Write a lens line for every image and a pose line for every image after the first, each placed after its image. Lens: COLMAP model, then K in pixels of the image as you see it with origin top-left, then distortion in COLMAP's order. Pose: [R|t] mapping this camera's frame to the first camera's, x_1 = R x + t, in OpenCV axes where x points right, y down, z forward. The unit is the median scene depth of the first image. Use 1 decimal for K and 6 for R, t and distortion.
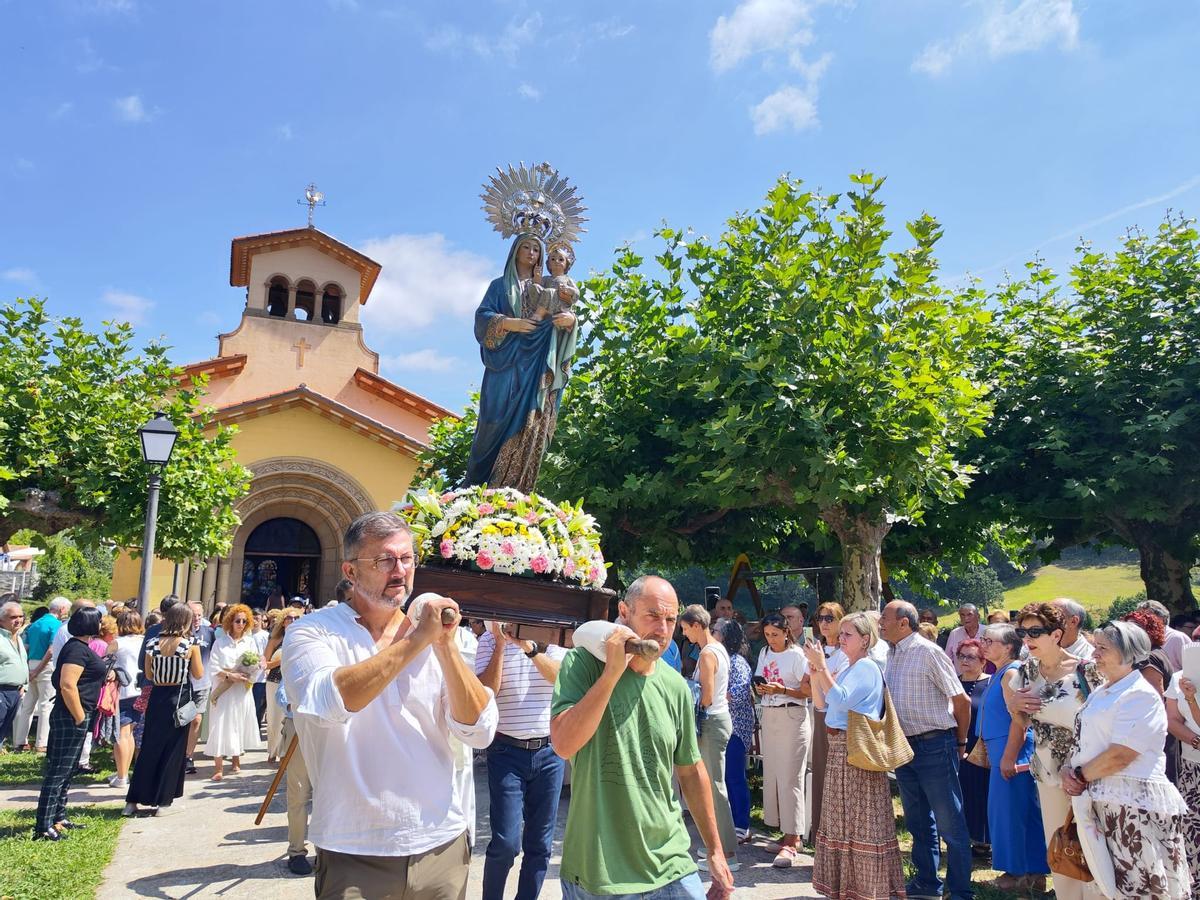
lens RADIAL K [[837.0, 0, 600.0], [0, 837.0, 450.0], [0, 0, 1]] dist [0.006478, 0.006453]
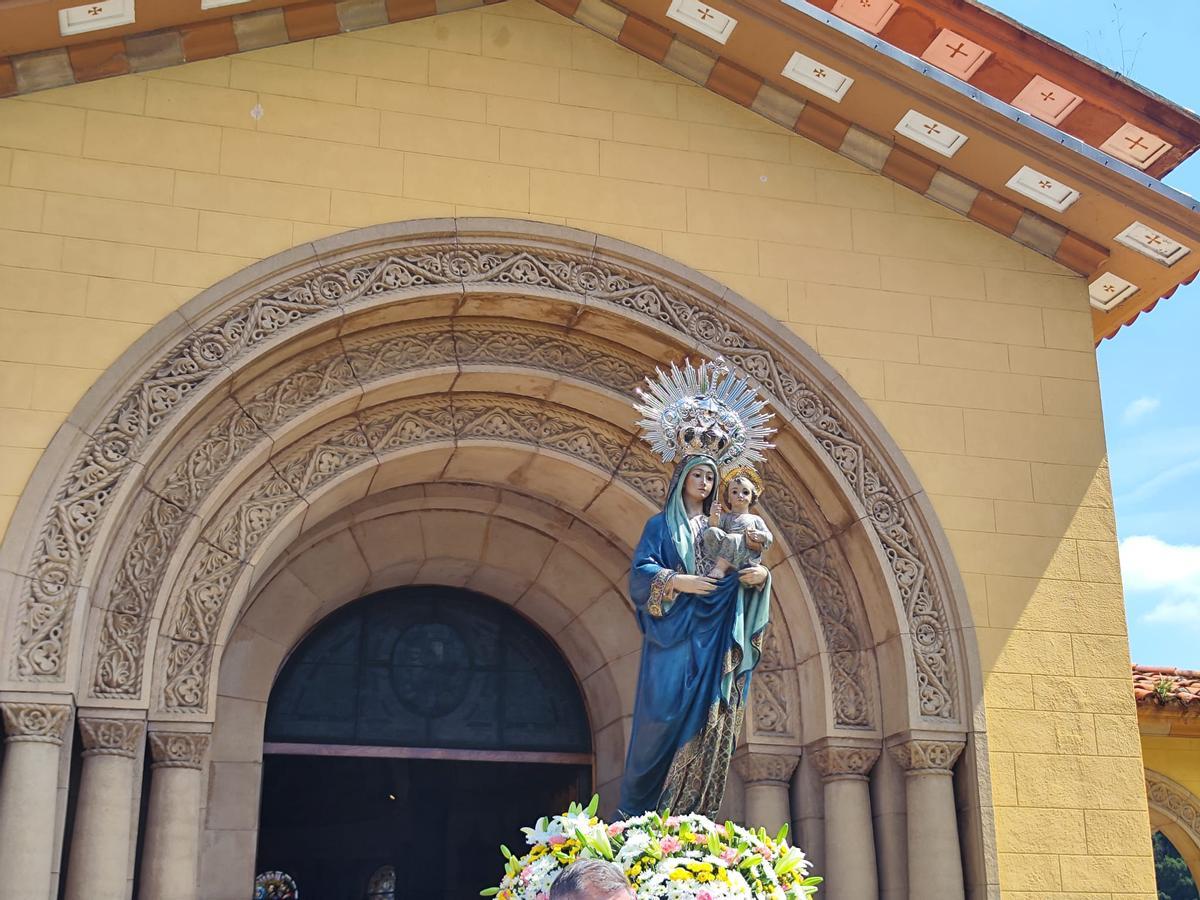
lens RADIAL K [[1621.3, 0, 621.4], [0, 1621.3, 452.2], [0, 0, 1]] dist [0.077295, -0.049043]
pose [[0.988667, -0.054663, -0.139821, -0.447306], [0.035384, 0.989963, -0.136828, 0.180338], [0.145897, 0.130330, 0.980677, 0.979324]]
